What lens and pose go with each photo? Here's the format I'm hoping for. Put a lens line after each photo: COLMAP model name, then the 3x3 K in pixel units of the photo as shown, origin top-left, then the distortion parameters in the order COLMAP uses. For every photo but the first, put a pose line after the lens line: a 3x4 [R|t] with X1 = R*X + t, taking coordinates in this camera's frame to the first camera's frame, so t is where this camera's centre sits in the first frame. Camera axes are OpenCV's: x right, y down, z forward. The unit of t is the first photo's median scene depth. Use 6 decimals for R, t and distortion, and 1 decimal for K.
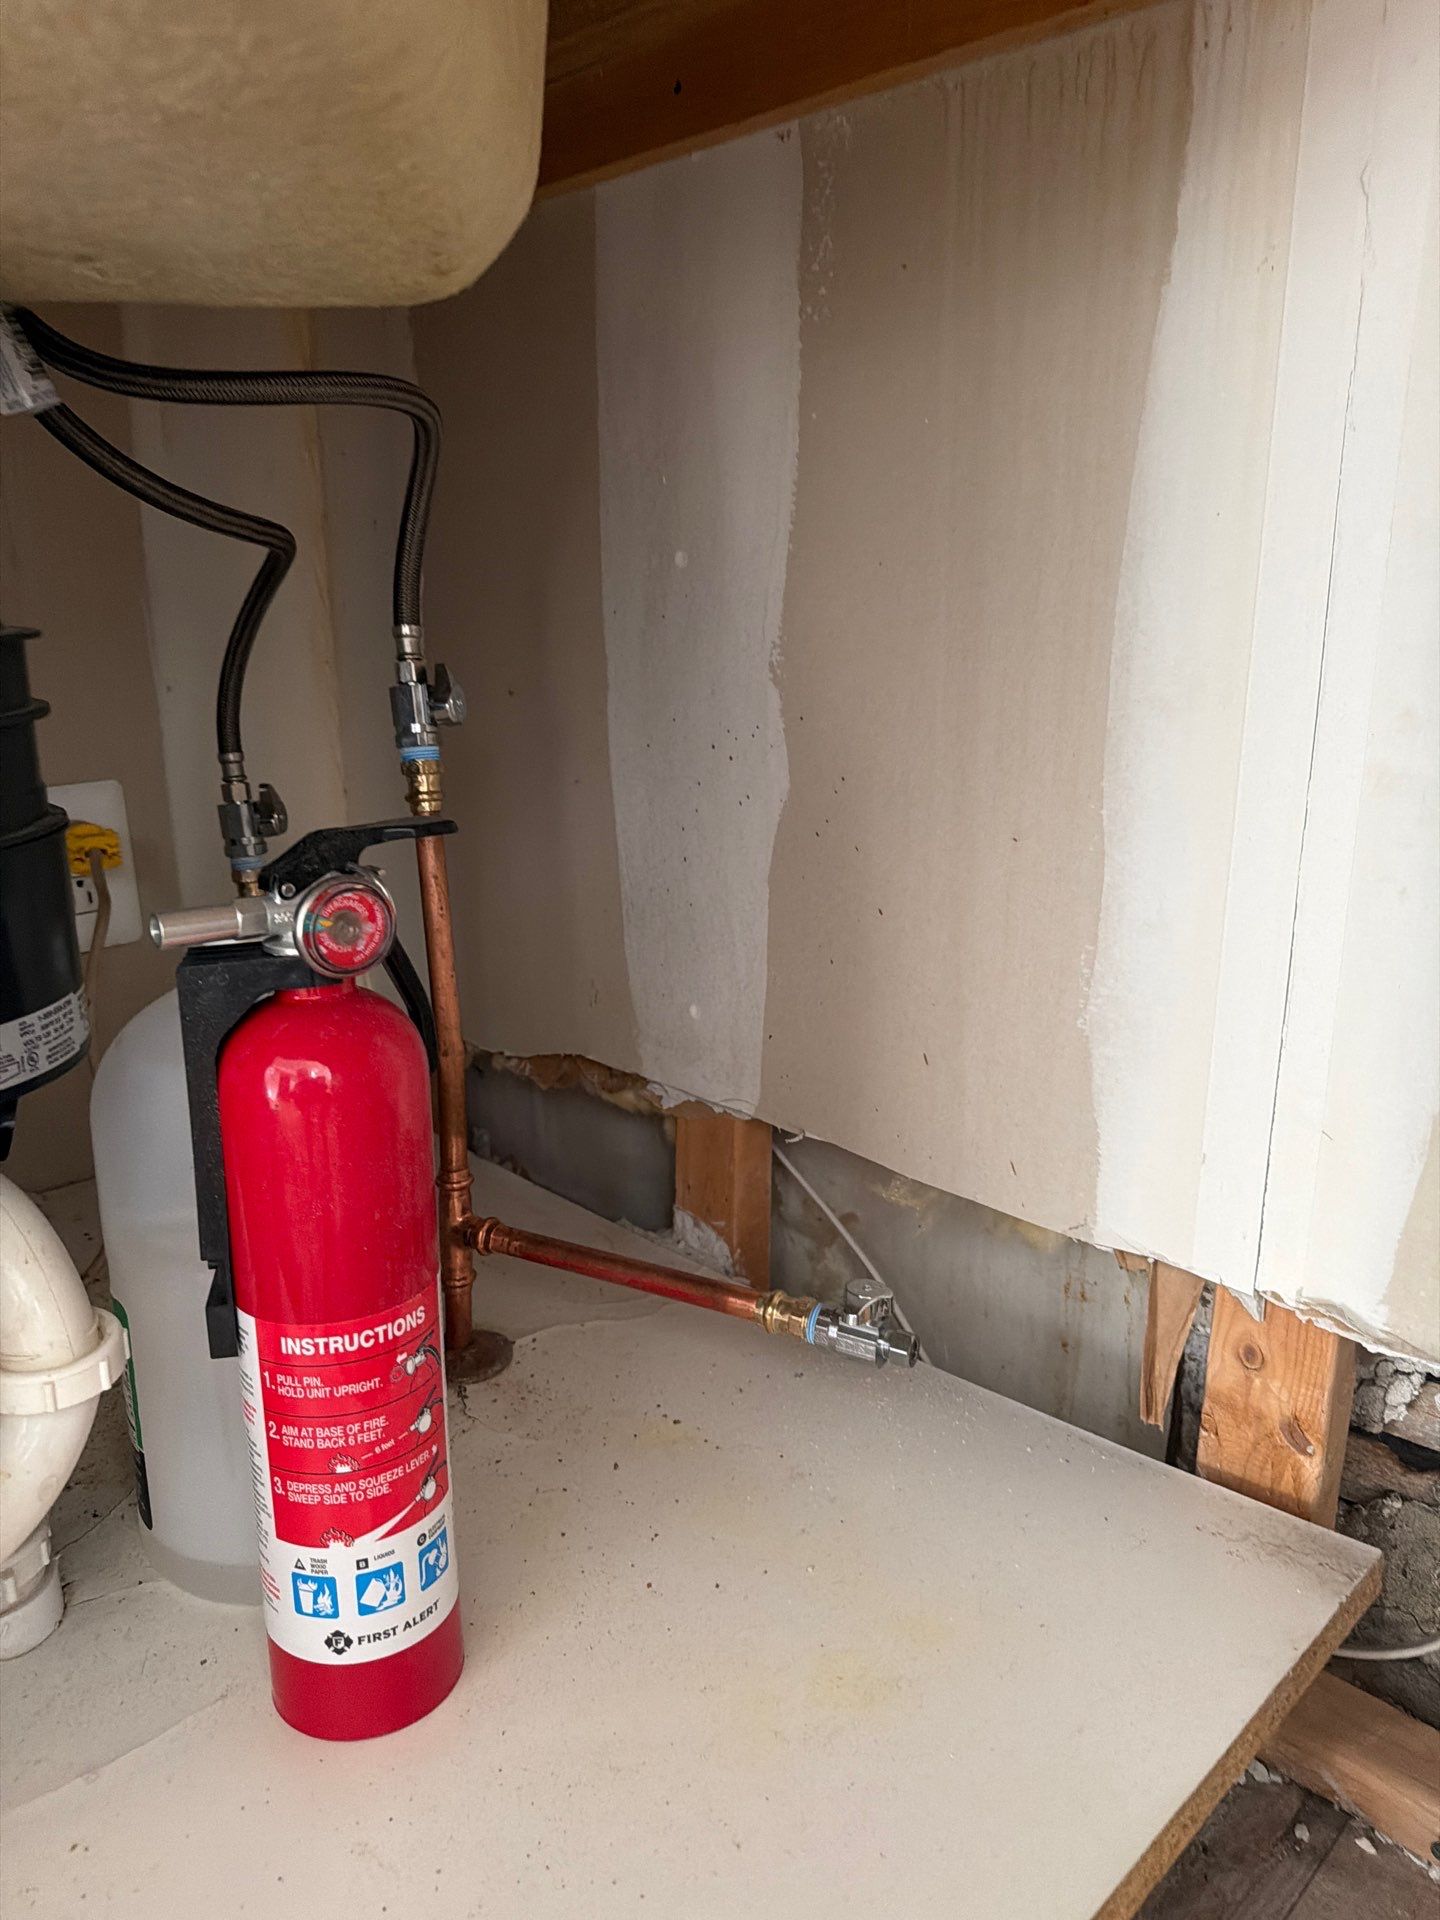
lens RADIAL K [[1365.8, 0, 720.0], [0, 1365.8, 960.0], [0, 0, 1]] dist [0.032244, -0.069921]
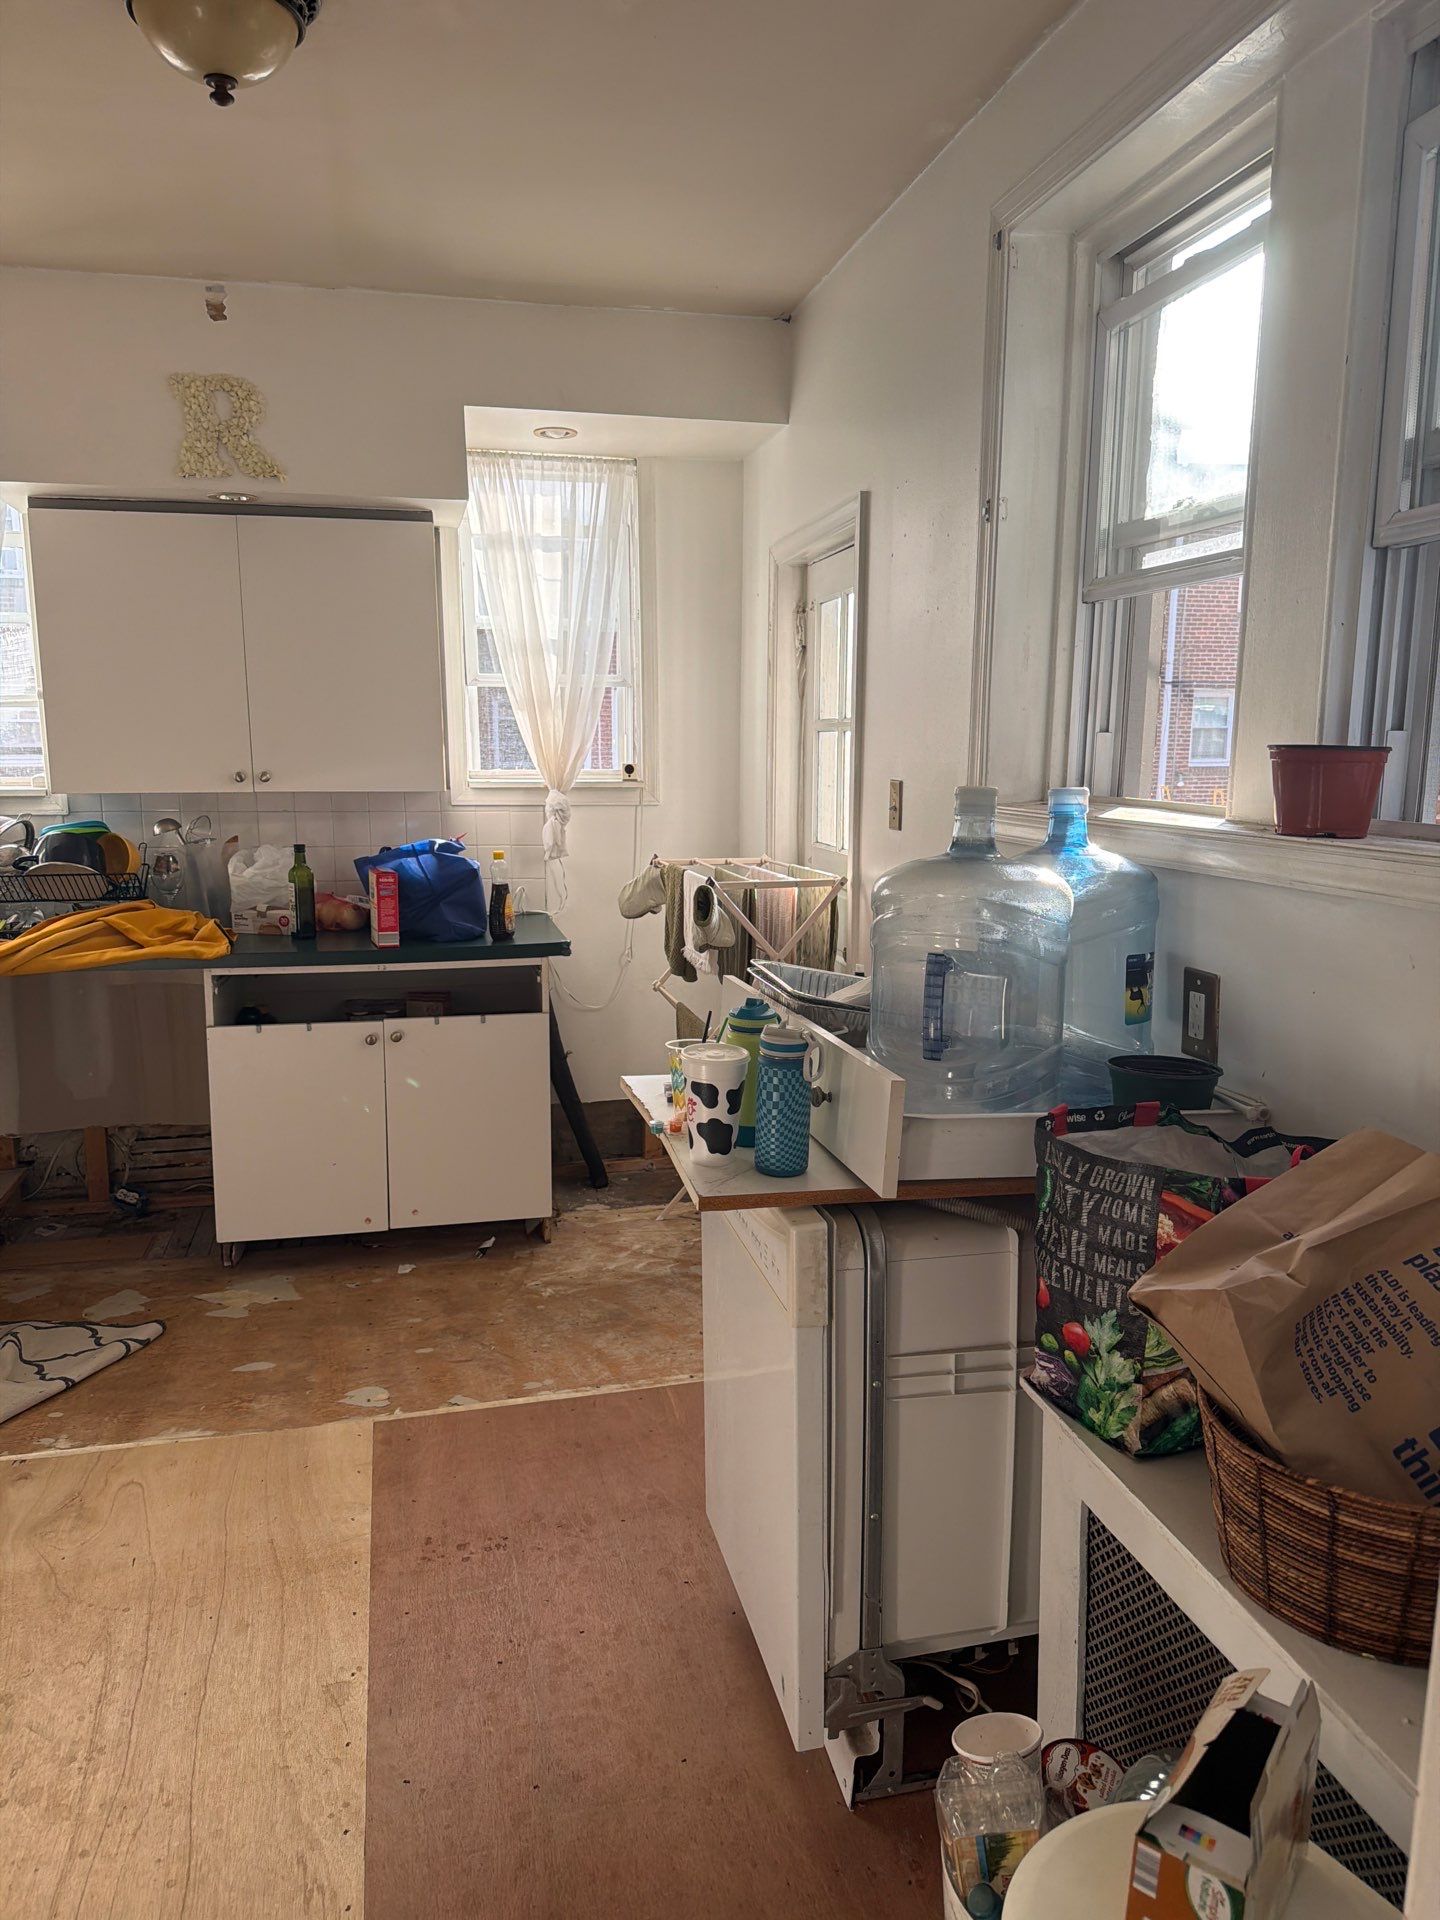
lens RADIAL K [[1338.9, 0, 728.5], [0, 1338.9, 964.9], [0, 0, 1]] dist [0.015977, -0.026300]
pose [[0.521702, -0.146352, 0.840481, -3.678386], [0.222432, 0.974436, 0.031609, 0.033433], [-0.823620, 0.170459, 0.540919, -6.584445]]
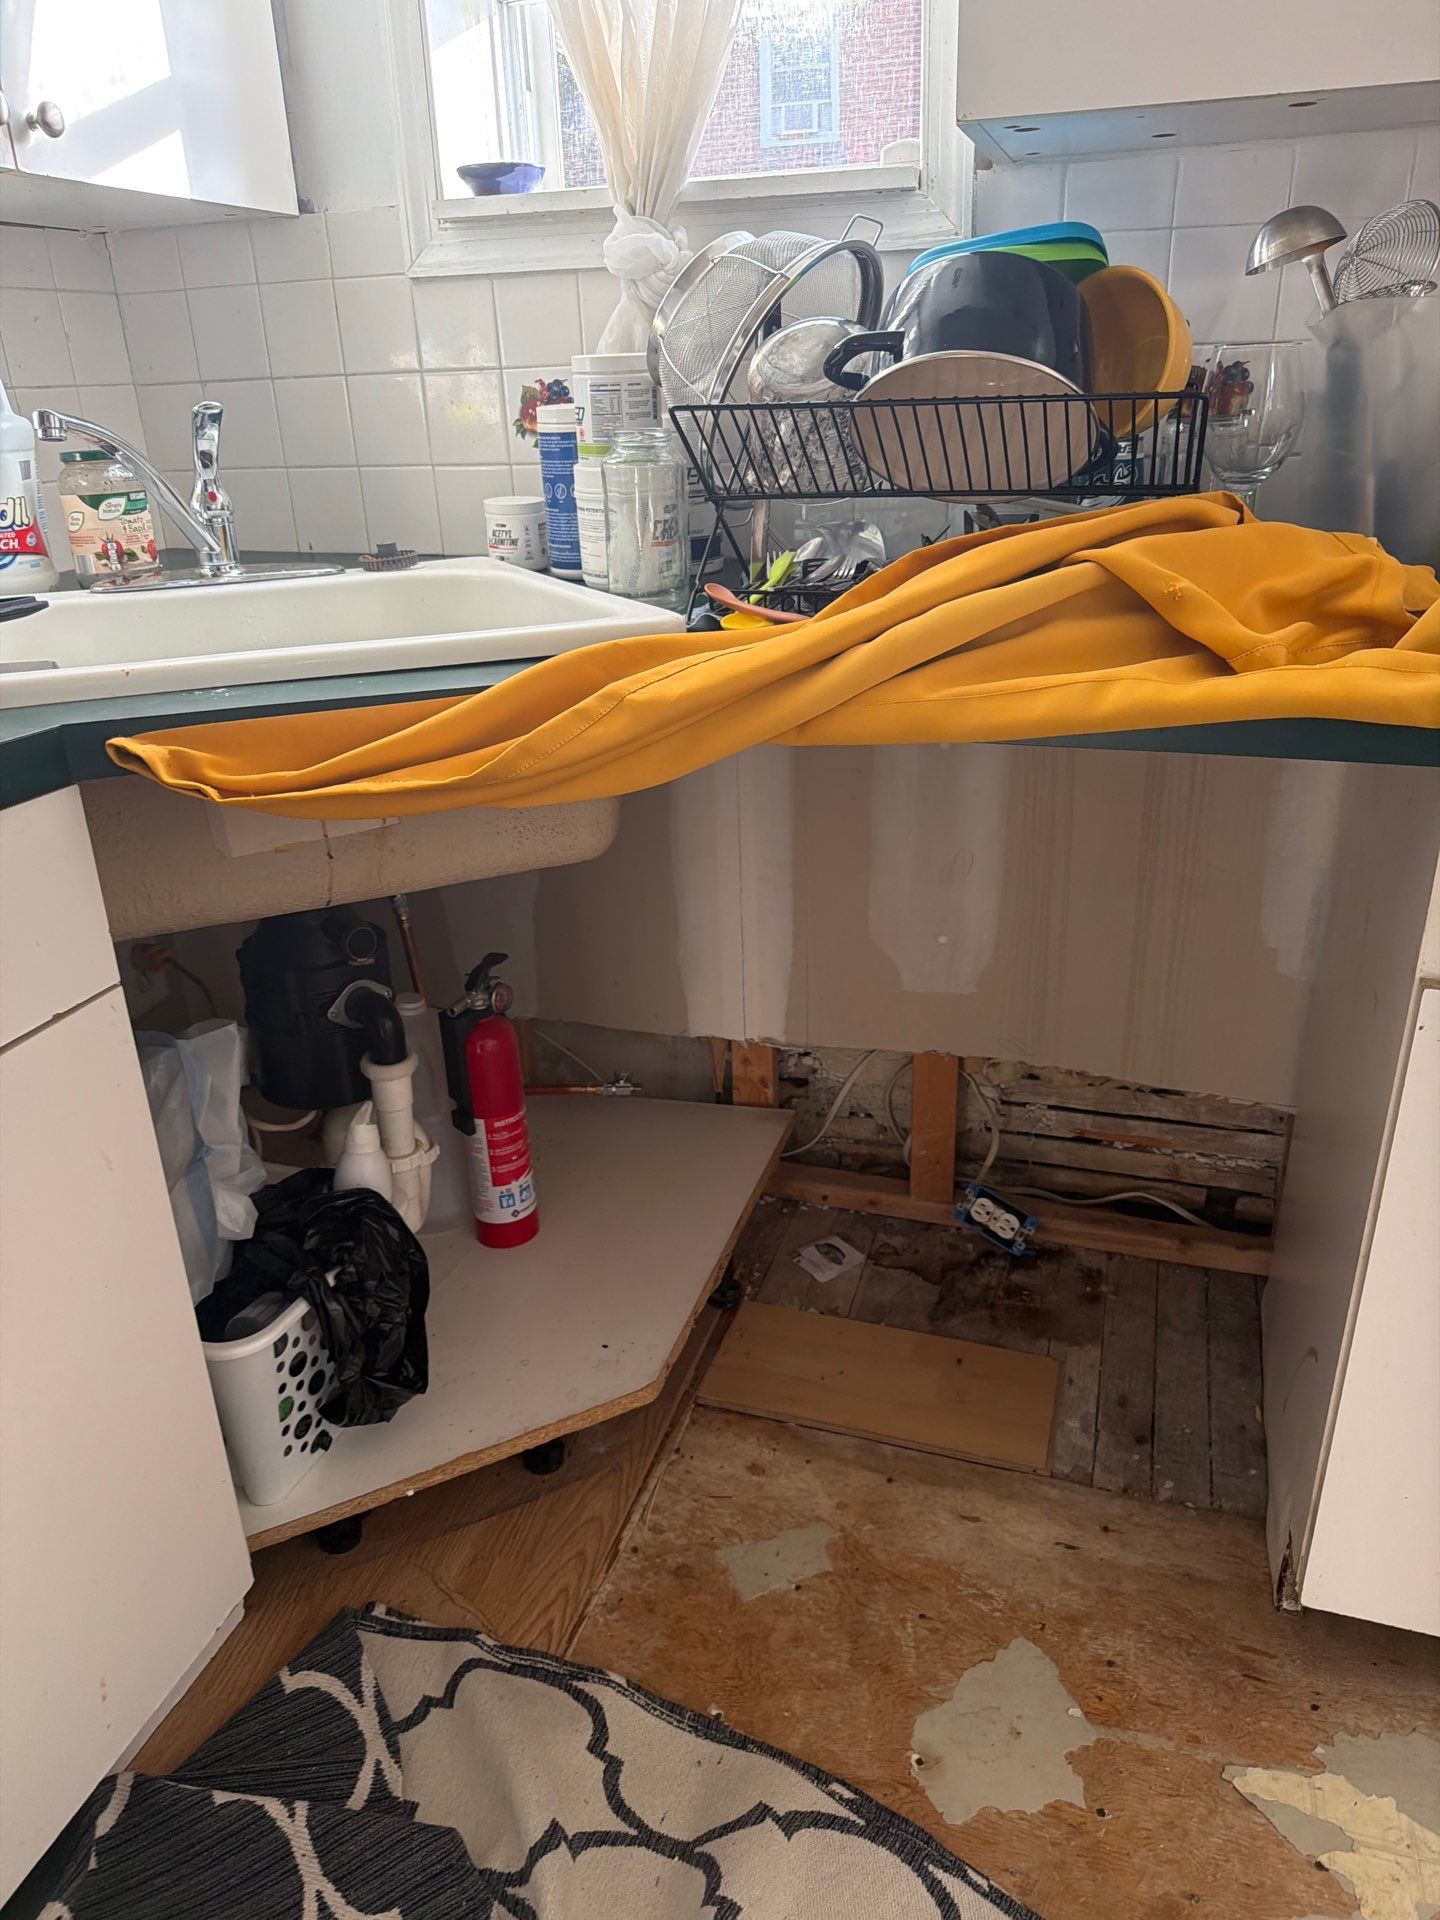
lens RADIAL K [[1332.6, 0, 711.2], [0, 1332.6, 969.8], [0, 0, 1]] dist [0.178673, -0.345690]
pose [[0.890350, -0.212399, 0.402695, -1.010293], [0.153789, 0.972826, 0.173086, -0.522598], [-0.428516, -0.092177, 0.898820, -1.948512]]
